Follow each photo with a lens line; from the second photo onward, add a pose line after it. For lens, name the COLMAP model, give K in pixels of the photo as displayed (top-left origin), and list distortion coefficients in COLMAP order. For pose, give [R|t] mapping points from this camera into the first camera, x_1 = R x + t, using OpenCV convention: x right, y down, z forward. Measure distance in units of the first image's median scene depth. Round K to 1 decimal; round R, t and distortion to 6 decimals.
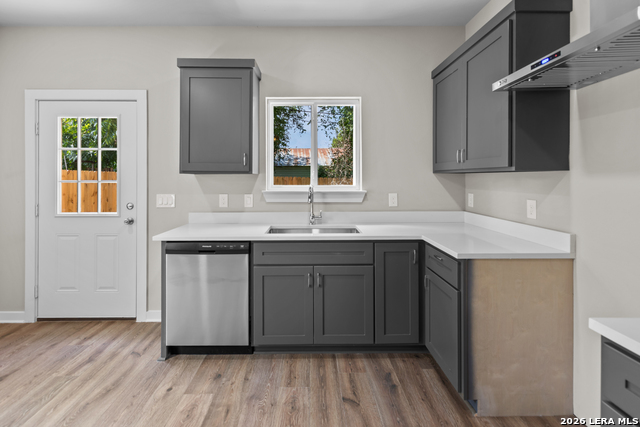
lens RADIAL K [[298.7, 0, 312.4], [0, 298.7, 178.4], [0, 0, 1]] dist [0.004943, -0.001359]
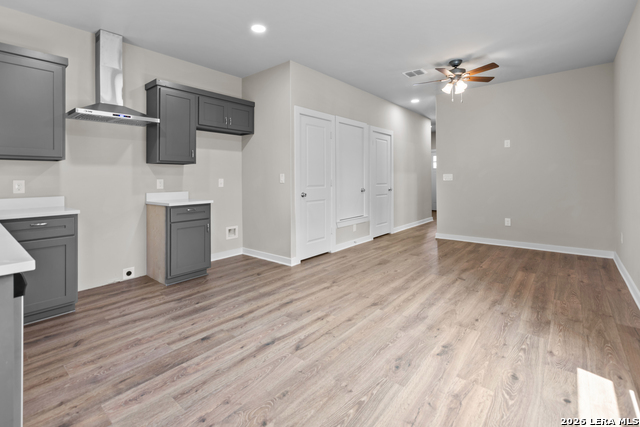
lens RADIAL K [[298.7, 0, 312.7], [0, 298.7, 176.1], [0, 0, 1]] dist [0.004943, -0.001359]
pose [[-0.753254, 0.015322, 0.657552, -1.145620], [0.013100, 0.999880, -0.008292, 0.076555], [-0.657600, 0.002368, -0.753364, 1.058720]]
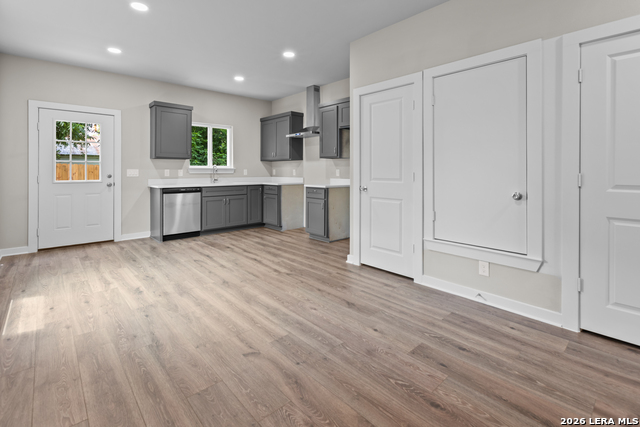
lens RADIAL K [[298.7, 0, 311.7], [0, 298.7, 168.7], [0, 0, 1]] dist [0.004943, -0.001359]
pose [[0.751718, 0.005593, 0.659461, -1.135960], [-0.000157, 0.999966, -0.008303, 0.083932], [-0.659485, 0.006138, 0.751693, -1.403408]]
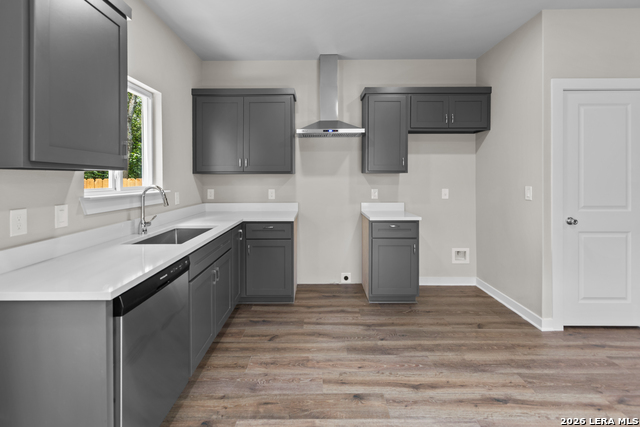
lens RADIAL K [[298.7, 0, 315.1], [0, 298.7, 176.7], [0, 0, 1]] dist [0.004943, -0.001359]
pose [[0.017043, 0.003554, 0.999848, -1.034459], [0.006121, 0.999975, -0.003659, 0.003057], [-0.999836, 0.006182, 0.017021, 0.639014]]
